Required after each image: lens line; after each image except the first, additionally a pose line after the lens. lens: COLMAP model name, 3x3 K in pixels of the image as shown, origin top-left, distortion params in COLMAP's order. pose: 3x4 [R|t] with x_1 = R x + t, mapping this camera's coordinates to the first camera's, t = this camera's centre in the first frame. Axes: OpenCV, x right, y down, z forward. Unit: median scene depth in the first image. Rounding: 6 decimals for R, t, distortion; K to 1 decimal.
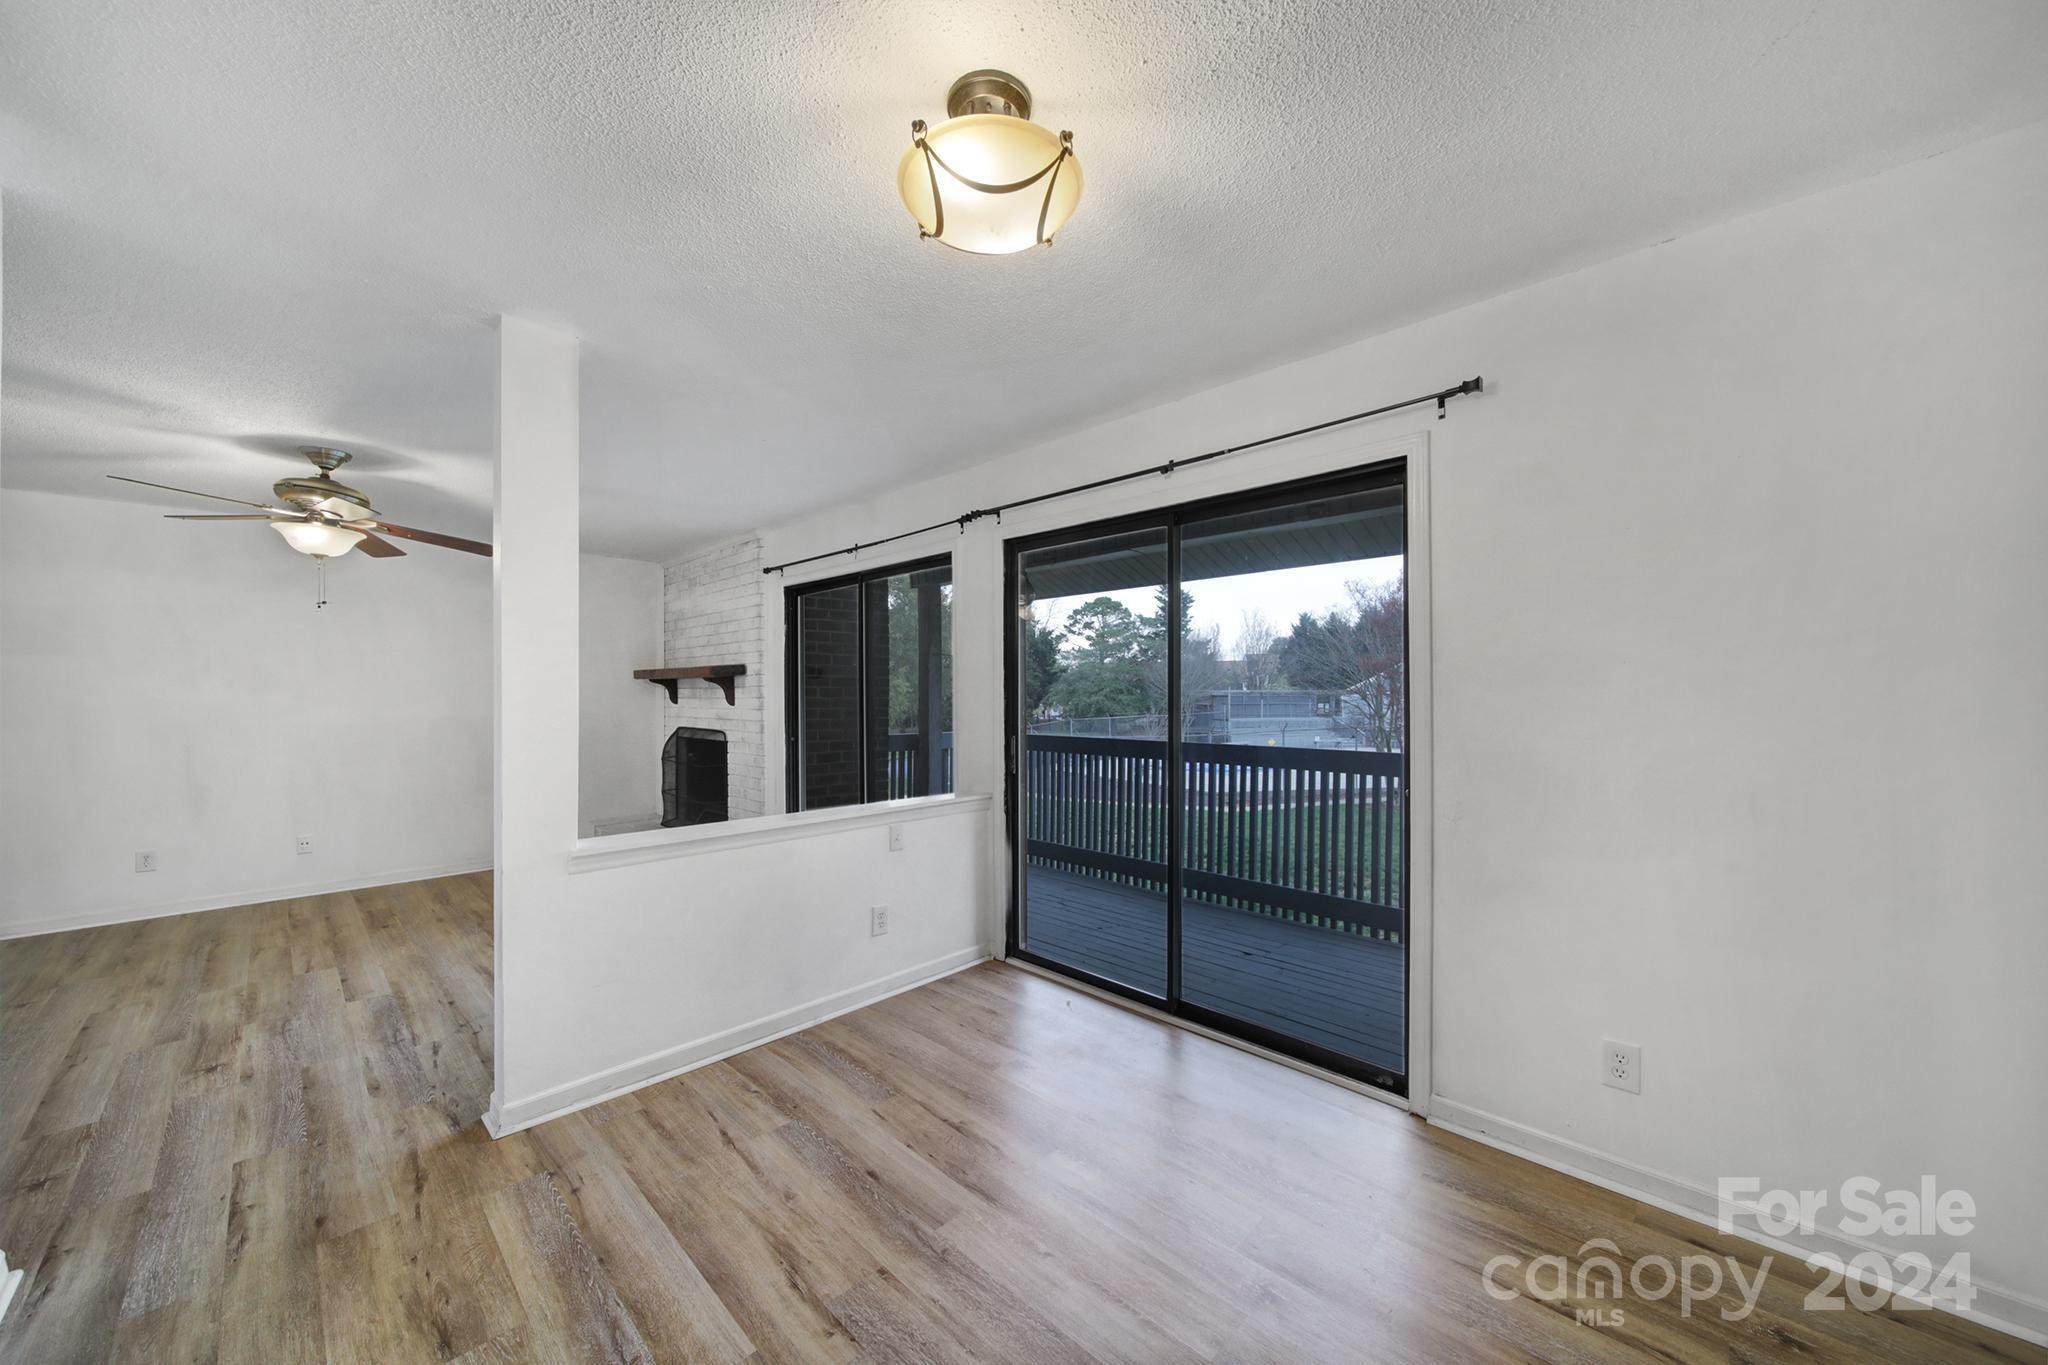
lens RADIAL K [[730.6, 0, 1030.5], [0, 730.6, 691.0], [0, 0, 1]] dist [0.000292, -0.002129]
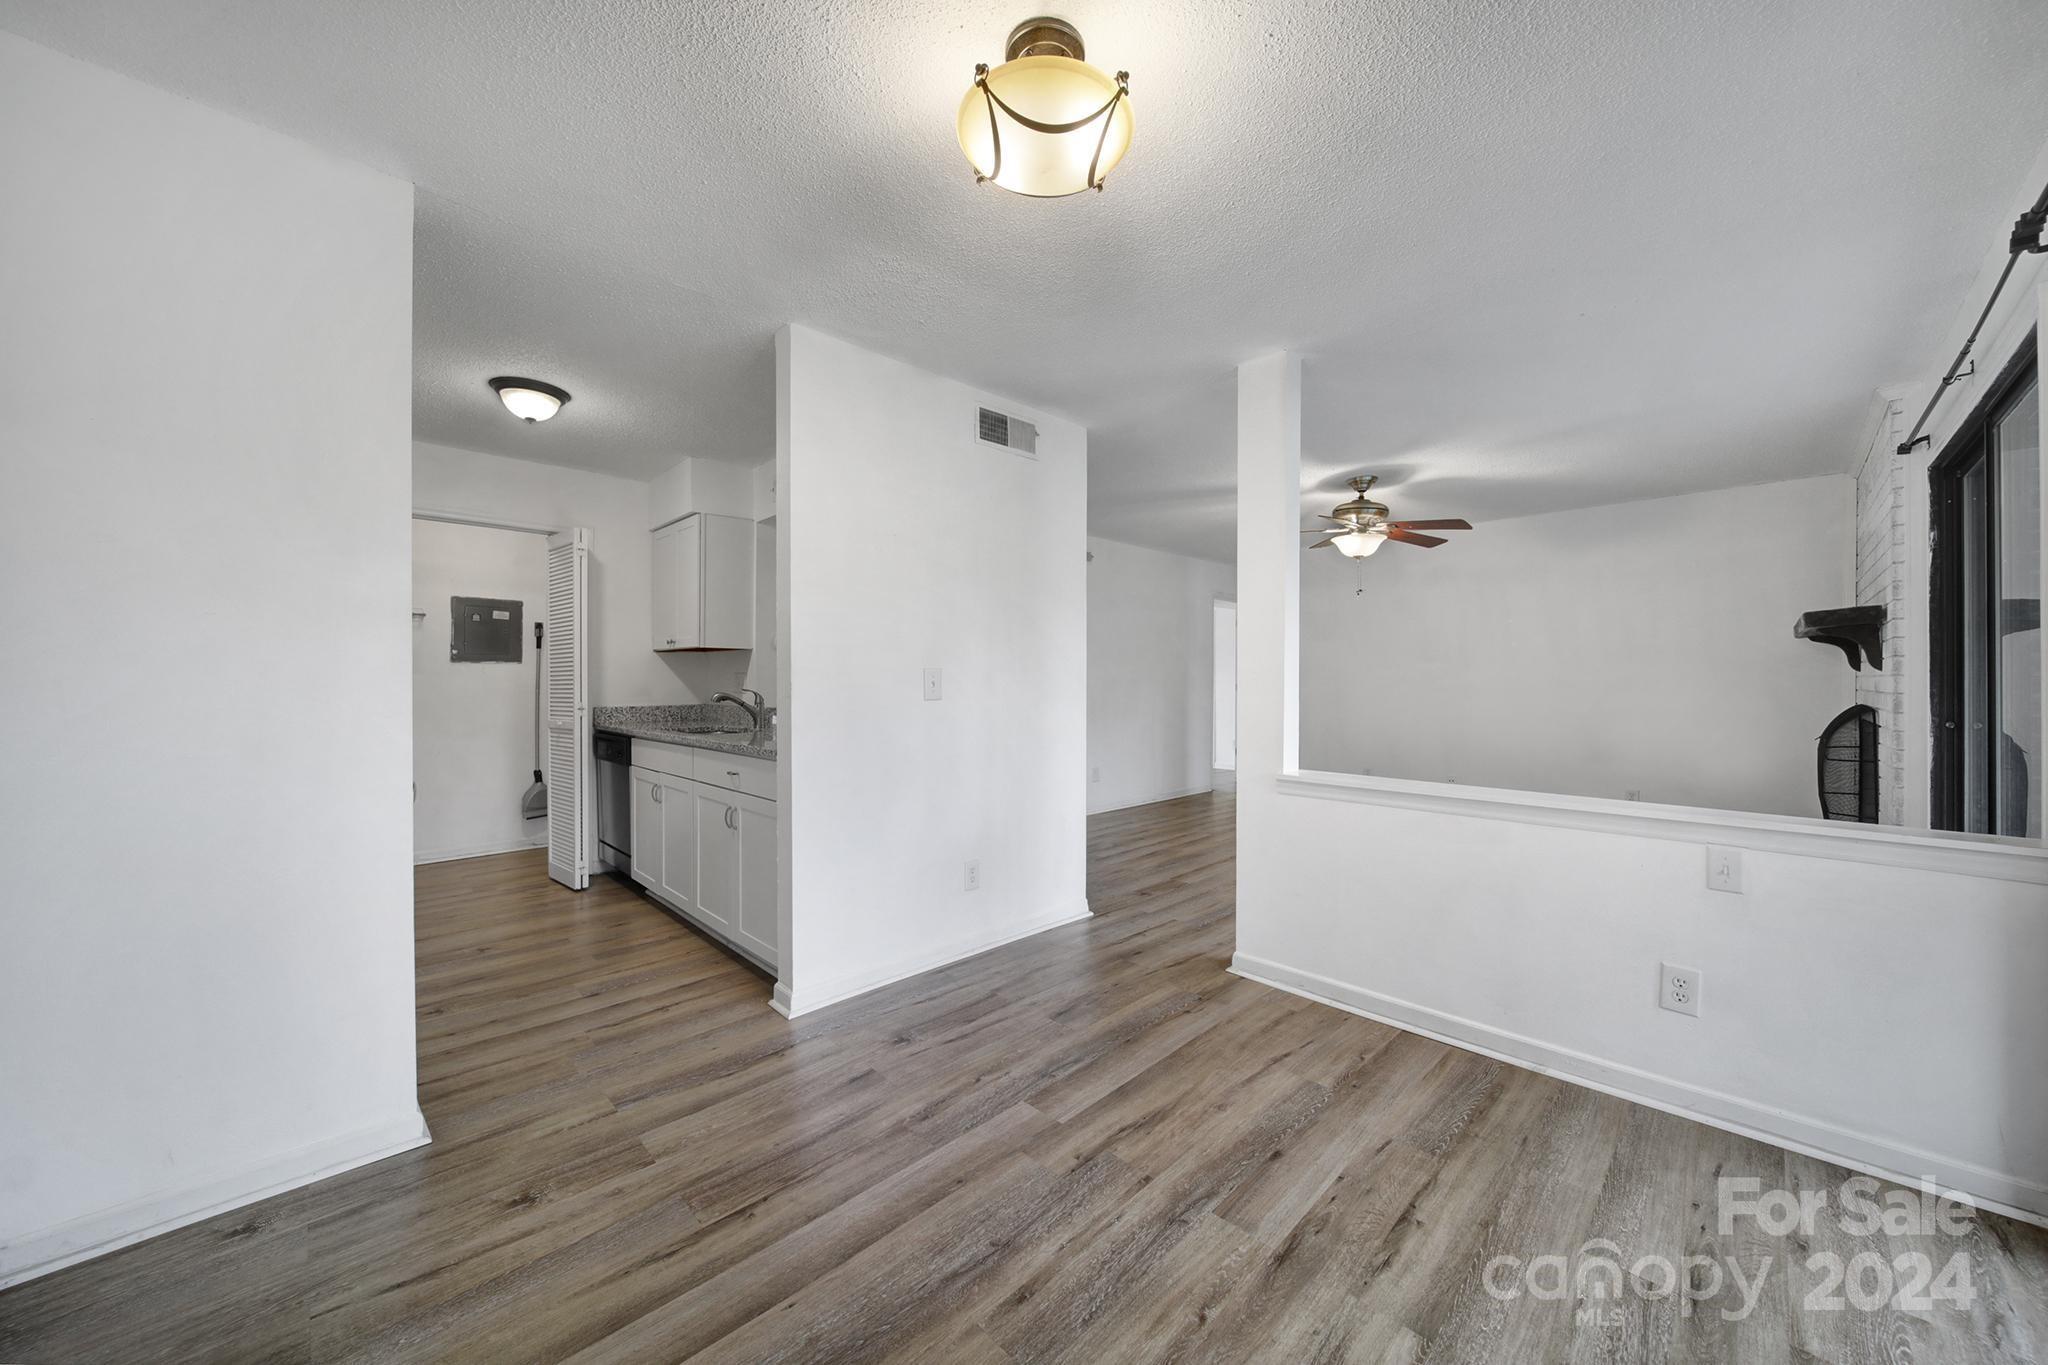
lens RADIAL K [[734.9, 0, 1027.9], [0, 734.9, 676.5], [0, 0, 1]] dist [0.000330, 0.000004]
pose [[-0.030336, -0.000650, -0.999540, 0.497191], [0.002784, 0.999996, -0.000735, 0.044302], [0.999536, -0.002805, -0.030334, 0.502197]]
